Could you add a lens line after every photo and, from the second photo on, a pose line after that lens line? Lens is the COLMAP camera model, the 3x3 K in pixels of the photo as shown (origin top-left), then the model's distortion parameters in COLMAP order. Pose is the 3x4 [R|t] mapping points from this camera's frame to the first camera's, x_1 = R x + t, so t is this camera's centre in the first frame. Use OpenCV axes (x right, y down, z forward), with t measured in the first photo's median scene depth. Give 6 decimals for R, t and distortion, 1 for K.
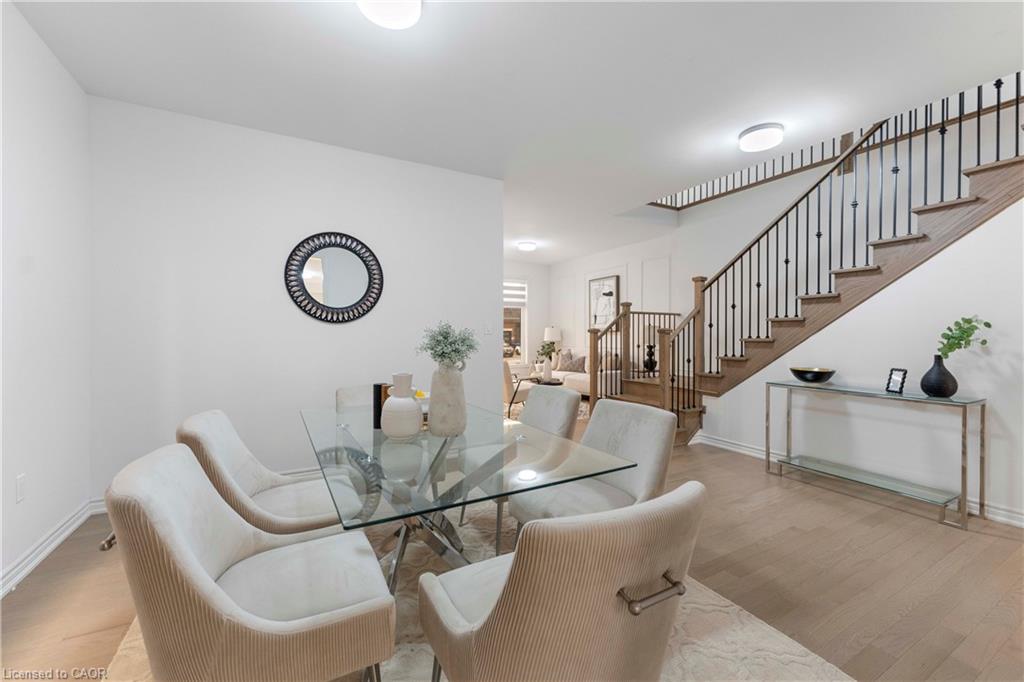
lens RADIAL K [[408.2, 0, 506.1], [0, 408.2, 339.3], [0, 0, 1]] dist [-0.000590, -0.000334]
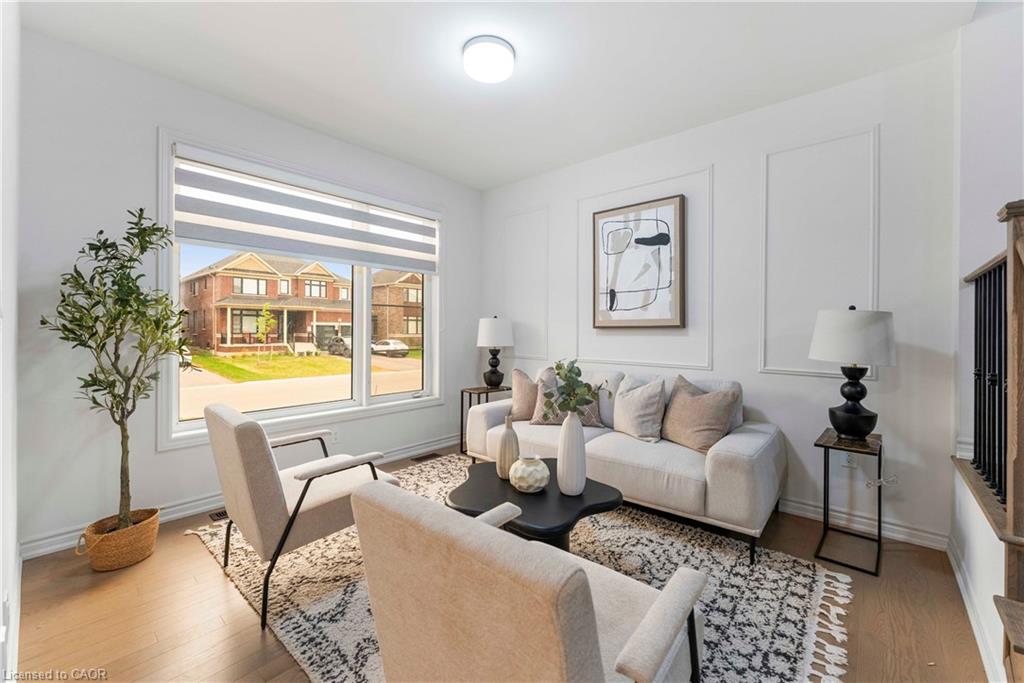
lens RADIAL K [[408.2, 0, 514.6], [0, 408.2, 334.2], [0, 0, 1]] dist [-0.000590, -0.000334]
pose [[0.932808, 0.006991, 0.360305, -0.046831], [-0.004867, 0.999965, -0.006801, -0.010226], [-0.360340, 0.004590, 0.932810, 0.776527]]
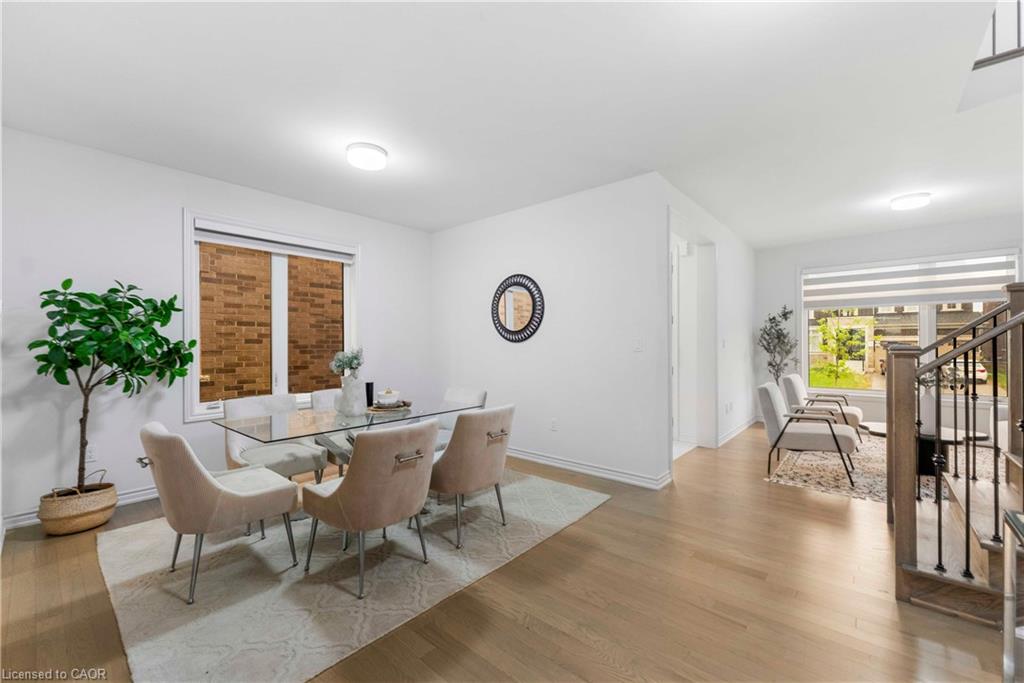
lens RADIAL K [[408.2, 0, 510.4], [0, 408.2, 339.1], [0, 0, 1]] dist [-0.000590, -0.000334]
pose [[0.327592, 0.010013, -0.944766, 0.462236], [-0.012344, 0.999904, 0.006317, -0.032387], [0.944739, 0.009592, 0.327684, 0.308357]]
